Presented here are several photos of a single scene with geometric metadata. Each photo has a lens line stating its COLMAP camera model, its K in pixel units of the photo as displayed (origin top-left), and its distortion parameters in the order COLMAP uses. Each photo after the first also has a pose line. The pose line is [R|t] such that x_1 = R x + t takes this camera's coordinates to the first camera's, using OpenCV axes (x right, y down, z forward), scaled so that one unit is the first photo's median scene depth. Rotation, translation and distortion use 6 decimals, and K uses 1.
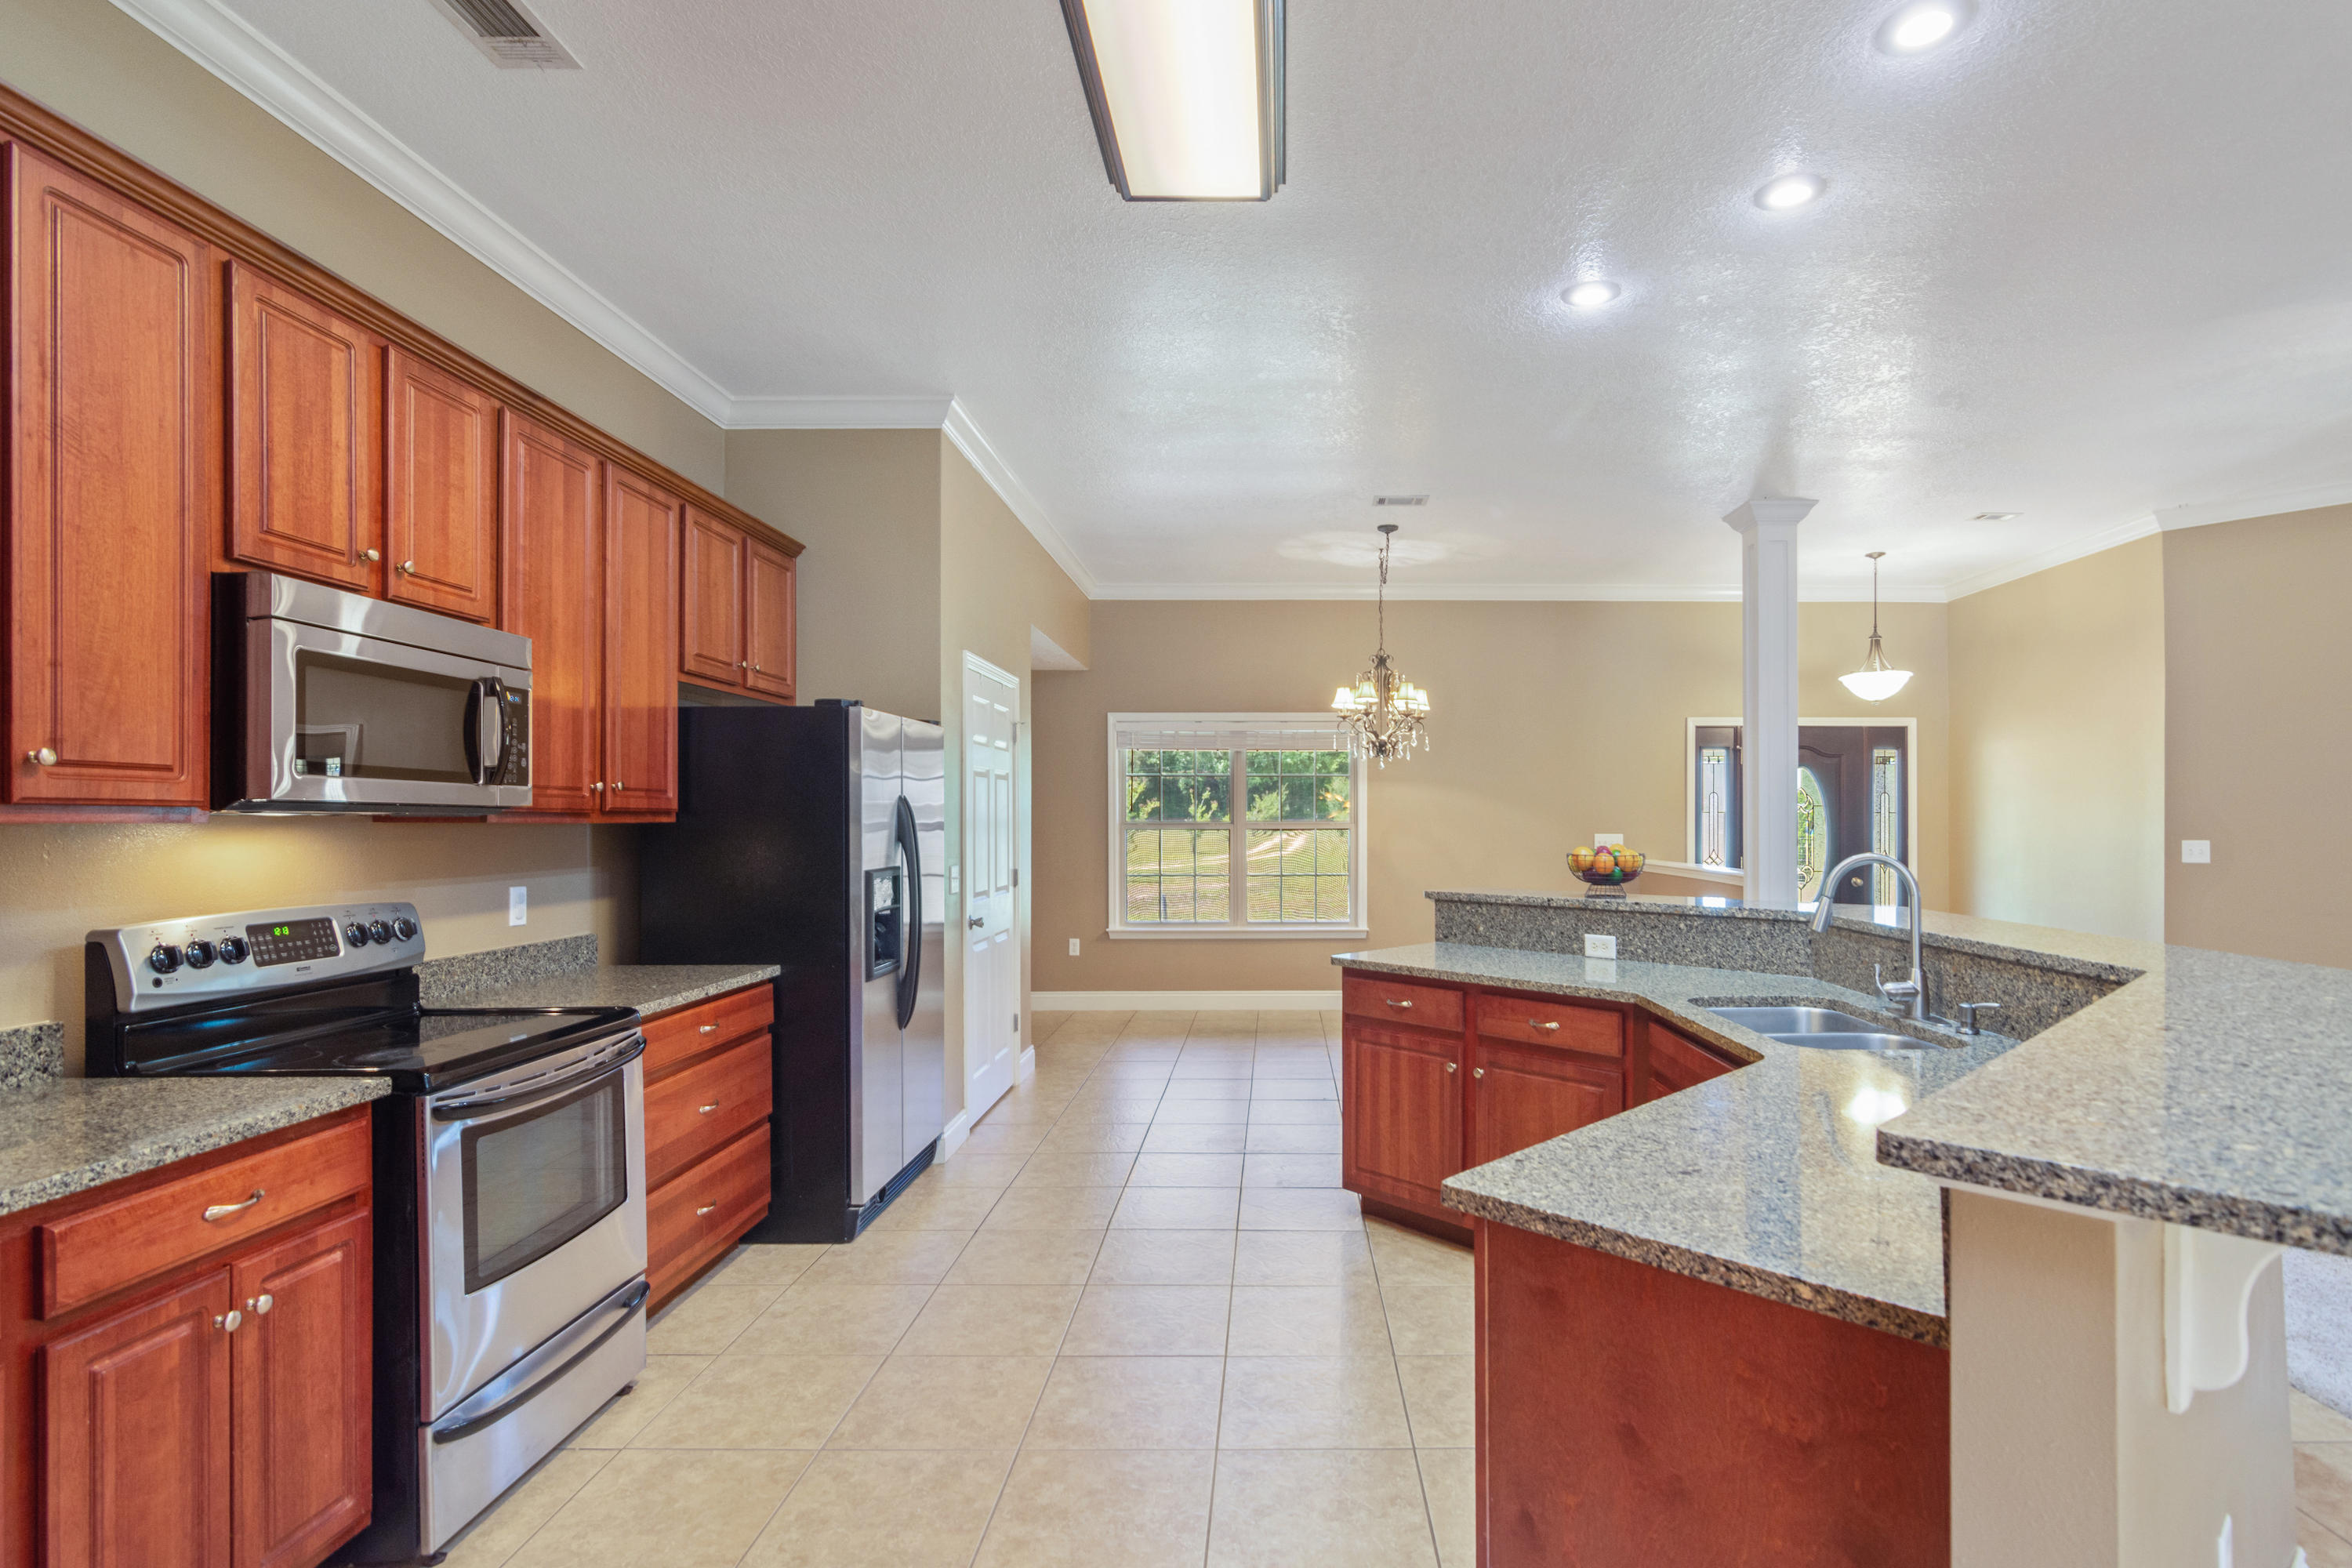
lens RADIAL K [[1151.1, 0, 1291.5], [0, 1151.1, 810.6], [0, 0, 1]] dist [-0.008255, 0.002578]
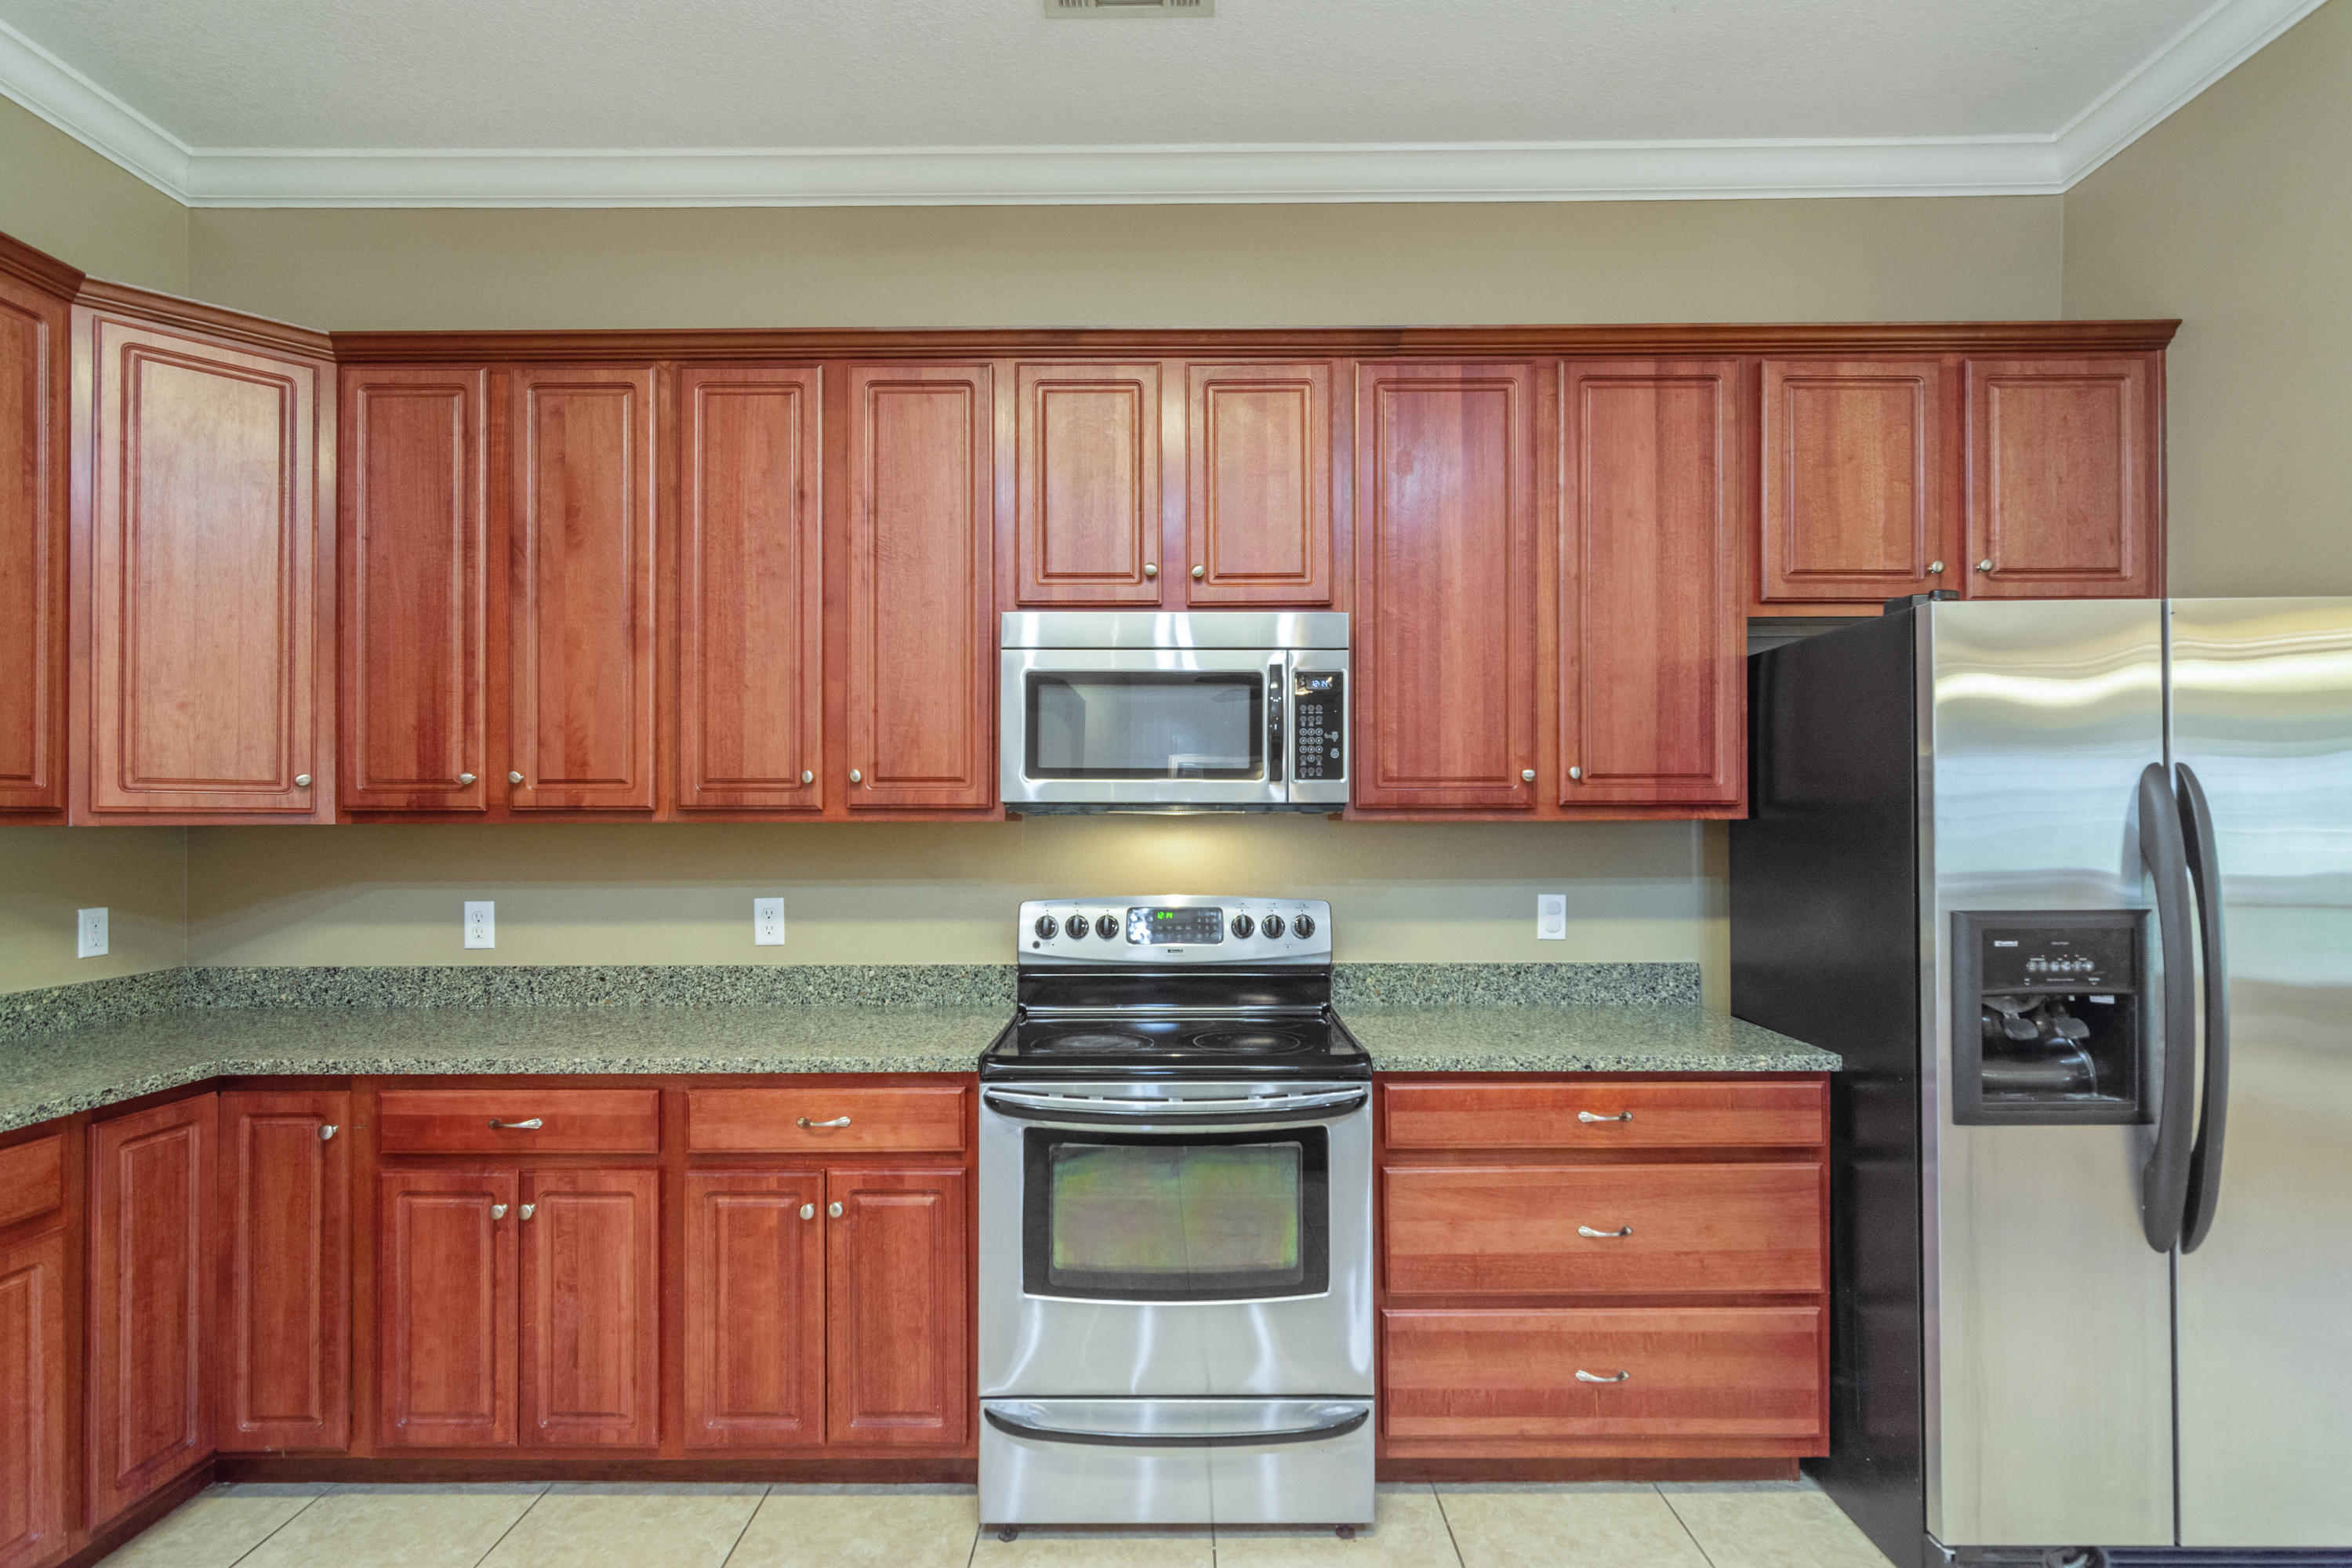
lens RADIAL K [[1151.1, 0, 1322.0], [0, 1151.1, 802.8], [0, 0, 1]] dist [-0.008255, 0.002578]
pose [[-0.008304, -0.009961, -0.999916, 0.222966], [0.012648, 0.999869, -0.010066, 0.005573], [0.999886, -0.012731, -0.008177, 0.991151]]
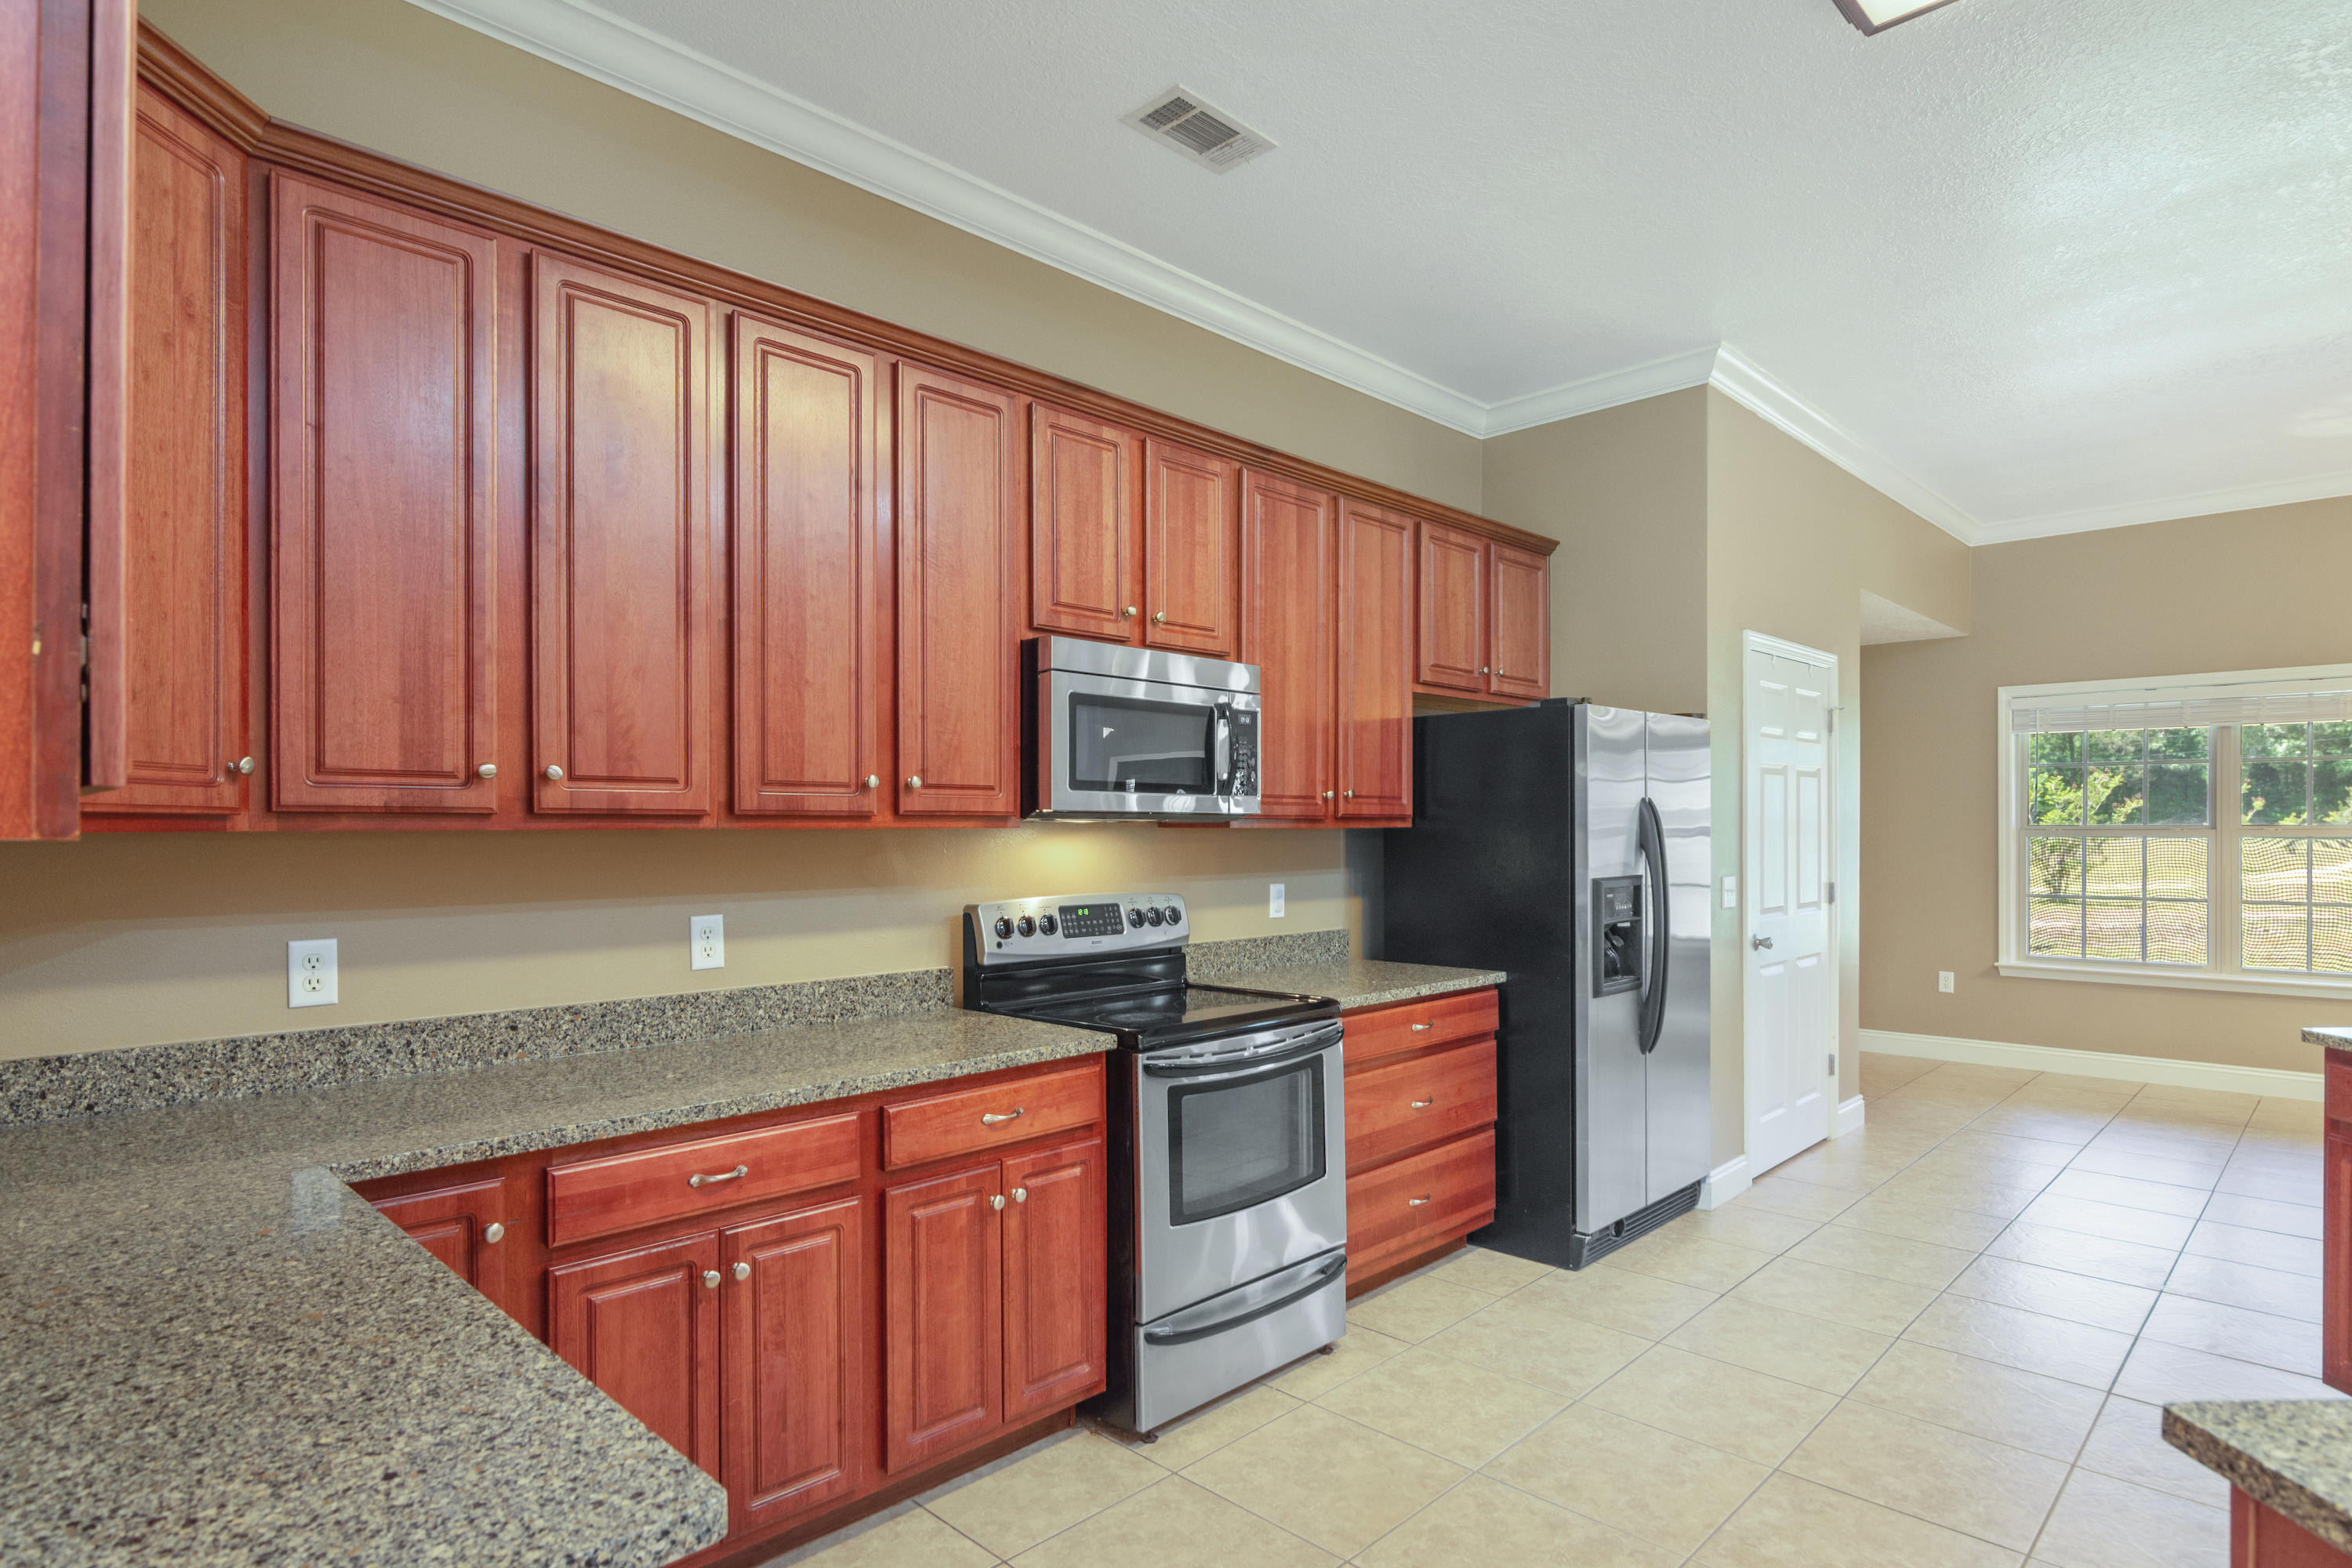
lens RADIAL K [[1213.6, 0, 1199.2], [0, 1213.6, 826.8], [0, 0, 1]] dist [-0.006300, -0.001303]
pose [[0.703323, -0.000426, -0.710870, 0.150244], [0.007635, 0.999947, 0.006954, 0.000623], [0.710829, -0.010318, 0.703289, 0.110958]]
